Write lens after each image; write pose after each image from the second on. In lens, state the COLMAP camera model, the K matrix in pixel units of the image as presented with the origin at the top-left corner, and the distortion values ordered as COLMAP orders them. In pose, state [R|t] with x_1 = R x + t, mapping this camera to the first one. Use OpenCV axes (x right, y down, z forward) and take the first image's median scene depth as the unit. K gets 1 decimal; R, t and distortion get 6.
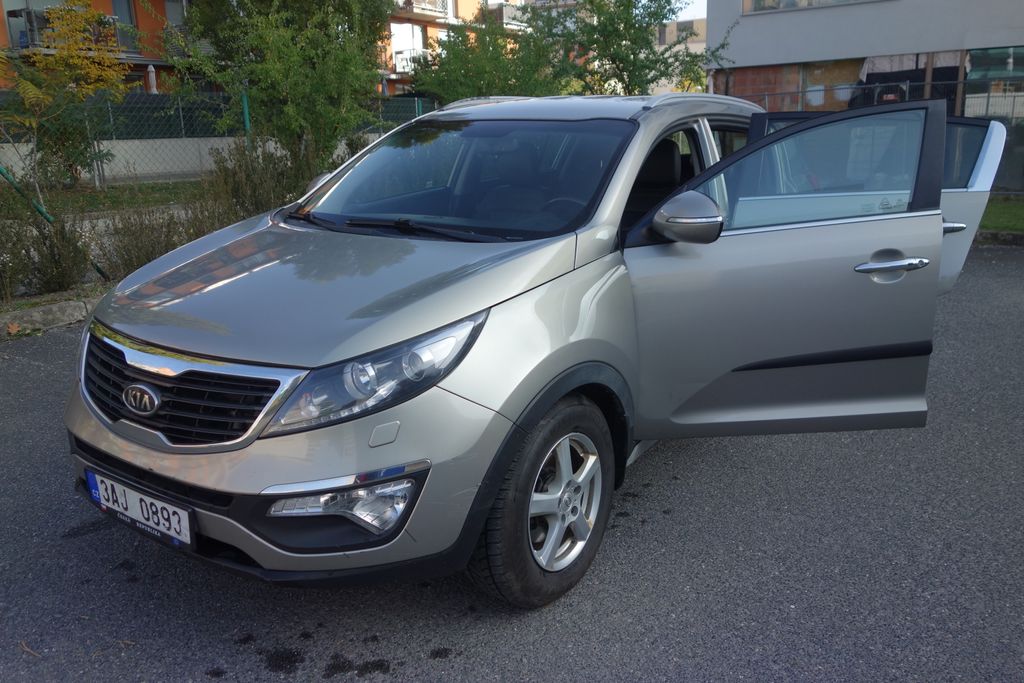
lens RADIAL K [[810.6, 0, 515.6], [0, 810.6, 330.5], [0, 0, 1]] dist [0.001678, -0.004465]
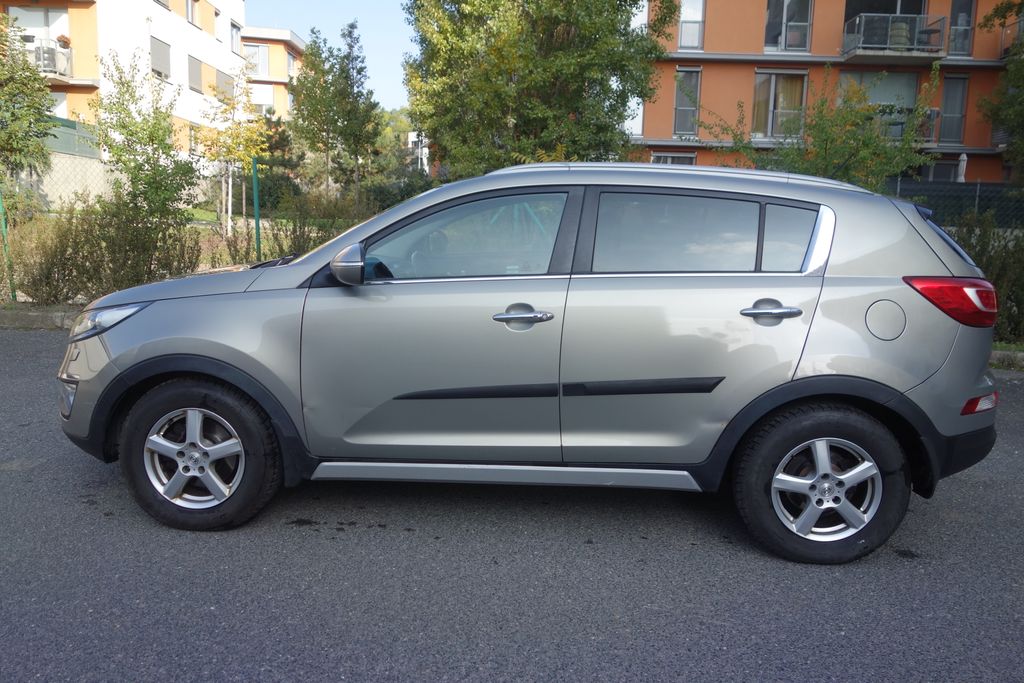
lens RADIAL K [[810.6, 0, 516.6], [0, 810.6, 337.0], [0, 0, 1]] dist [0.001678, -0.004465]
pose [[0.523701, 0.161752, -0.836405, 1.461389], [-0.242881, 0.969410, 0.035398, -0.164111], [0.816545, 0.184609, 0.546968, 0.680372]]
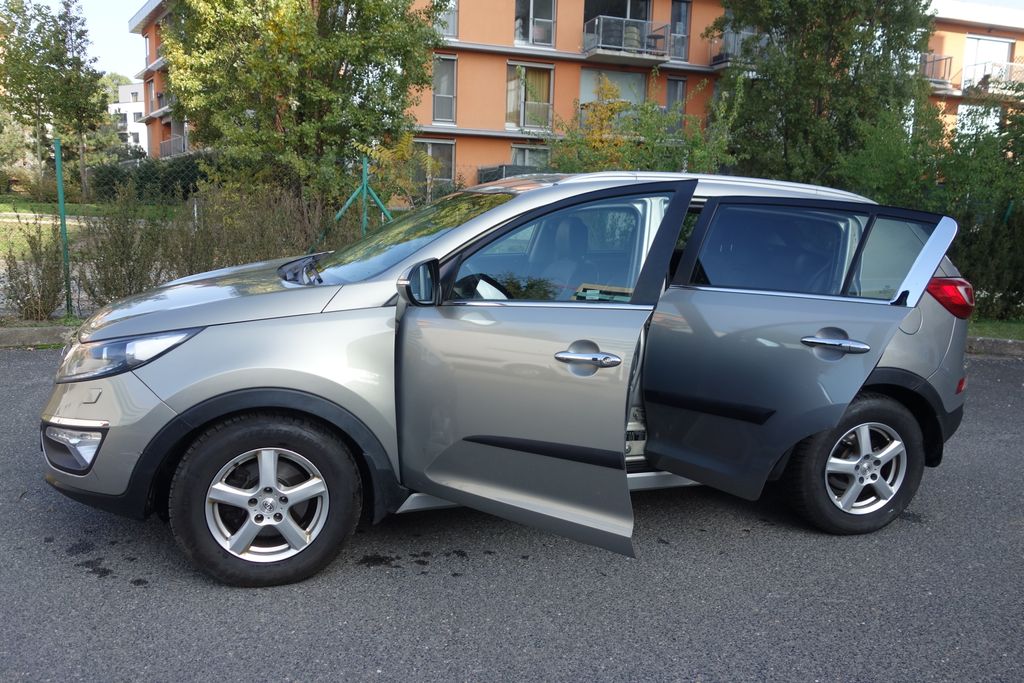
lens RADIAL K [[810.6, 0, 515.2], [0, 810.6, 335.5], [0, 0, 1]] dist [0.001678, -0.004465]
pose [[0.773611, 0.146363, -0.616525, 1.047739], [-0.201586, 0.979257, -0.020473, -0.078546], [0.600740, 0.140121, 0.787069, 0.264837]]
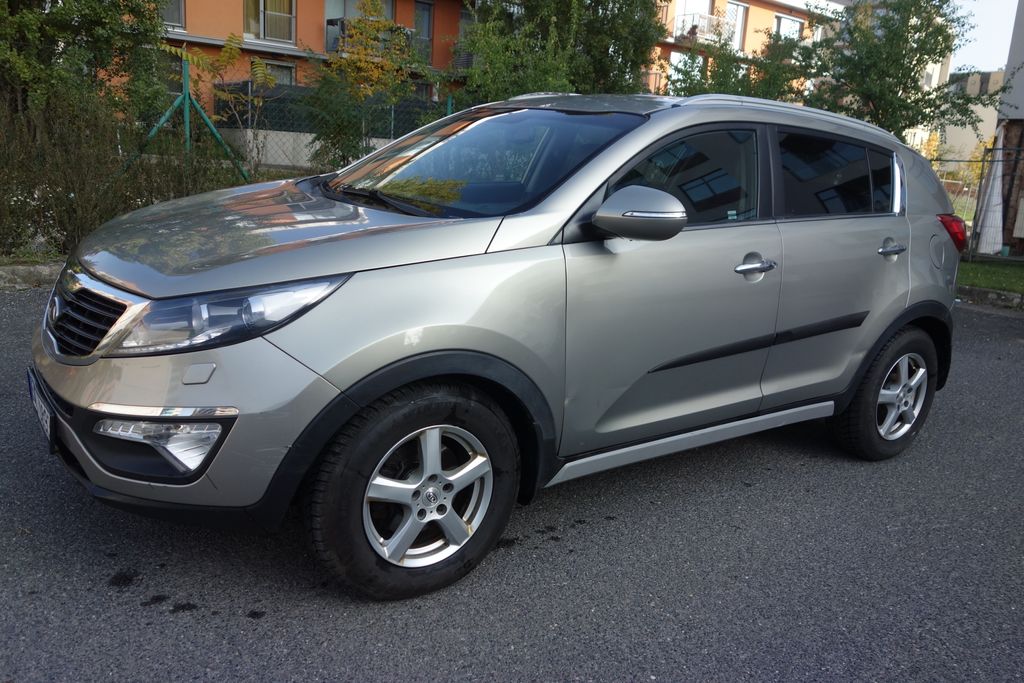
lens RADIAL K [[810.6, 0, 514.4], [0, 810.6, 331.8], [0, 0, 1]] dist [0.001678, -0.004465]
pose [[0.939042, 0.160571, -0.304003, 0.415743], [-0.170307, 0.985375, -0.005600, 0.013387], [0.298658, 0.057032, 0.952655, 0.132215]]
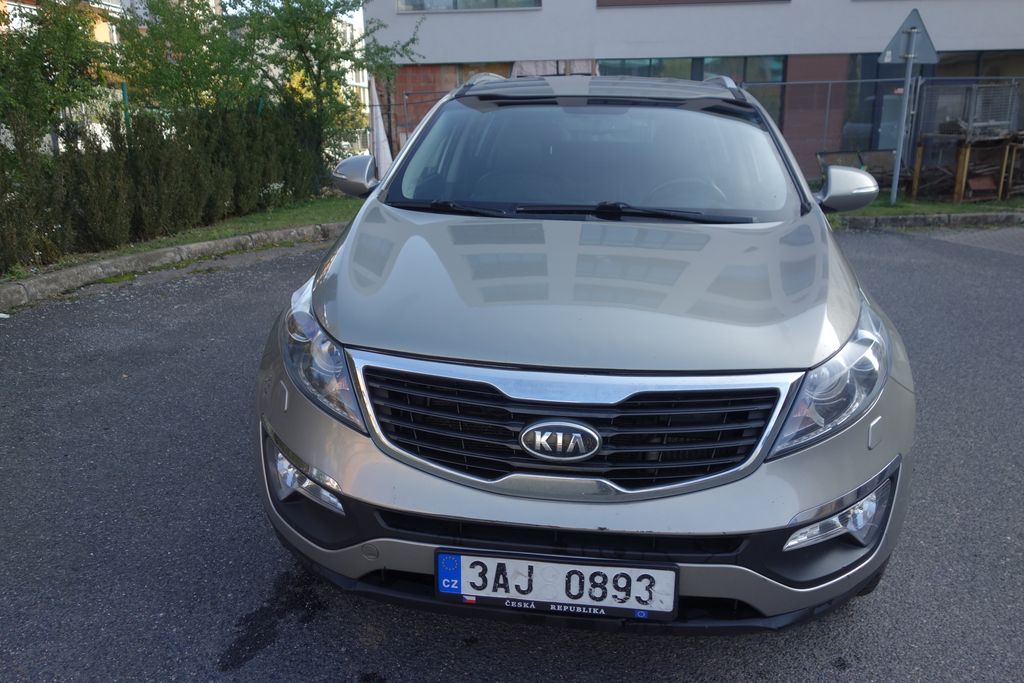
lens RADIAL K [[810.6, 0, 518.5], [0, 810.6, 334.6], [0, 0, 1]] dist [0.001678, -0.004465]
pose [[0.886170, -0.095213, 0.453473, -0.763572], [0.092036, 0.995330, 0.029126, -0.035503], [-0.454128, 0.015925, 0.890794, 0.319530]]
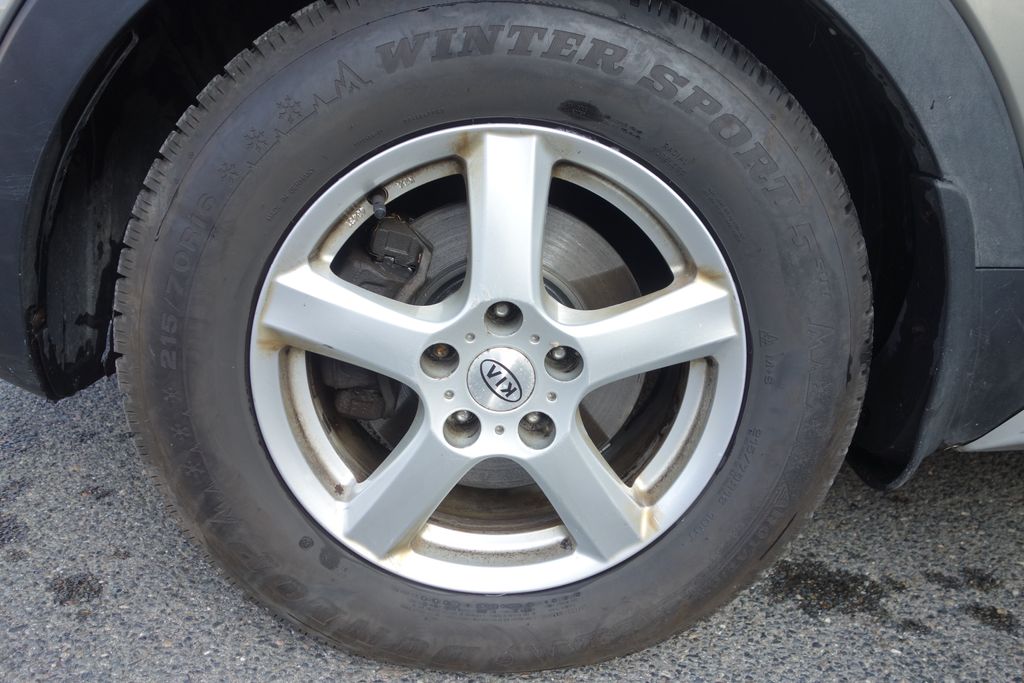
lens RADIAL K [[810.6, 0, 509.8], [0, 810.6, 339.7], [0, 0, 1]] dist [0.001678, -0.004465]
pose [[0.604175, 0.305527, -0.735953, 0.273031], [-0.250651, 0.949561, 0.188435, 0.148144], [0.756404, 0.070620, 0.650281, 0.837819]]
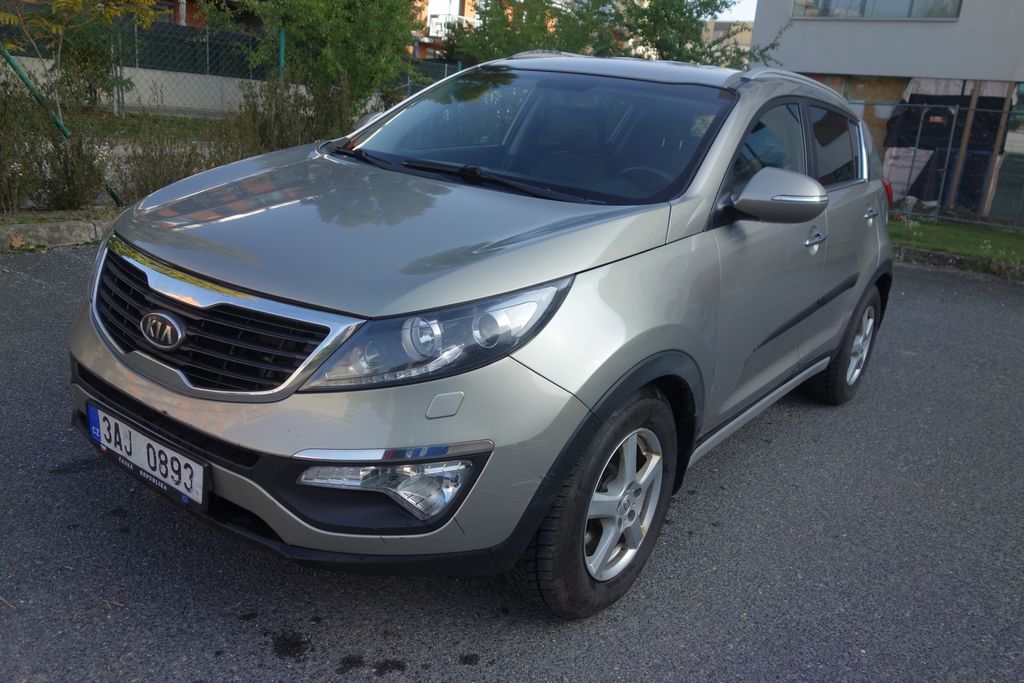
lens RADIAL K [[810.6, 0, 516.3], [0, 810.6, 336.3], [0, 0, 1]] dist [0.001678, -0.004465]
pose [[0.992601, 0.121259, 0.006268, -0.084348], [-0.121392, 0.992165, 0.029540, 0.018164], [-0.002637, -0.030082, 0.999544, 0.124698]]
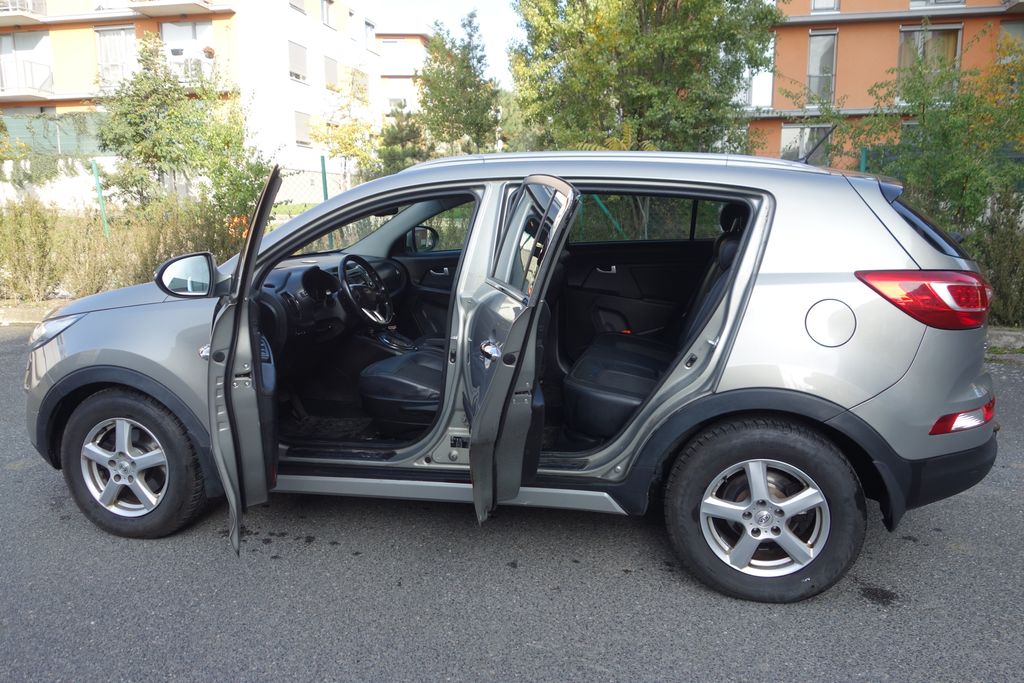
lens RADIAL K [[810.6, 0, 516.2], [0, 810.6, 339.7], [0, 0, 1]] dist [0.001678, -0.004465]
pose [[0.364822, 0.177651, -0.913972, 1.539899], [-0.219599, 0.970353, 0.100954, -0.283898], [0.904810, 0.163878, 0.393018, 1.048568]]
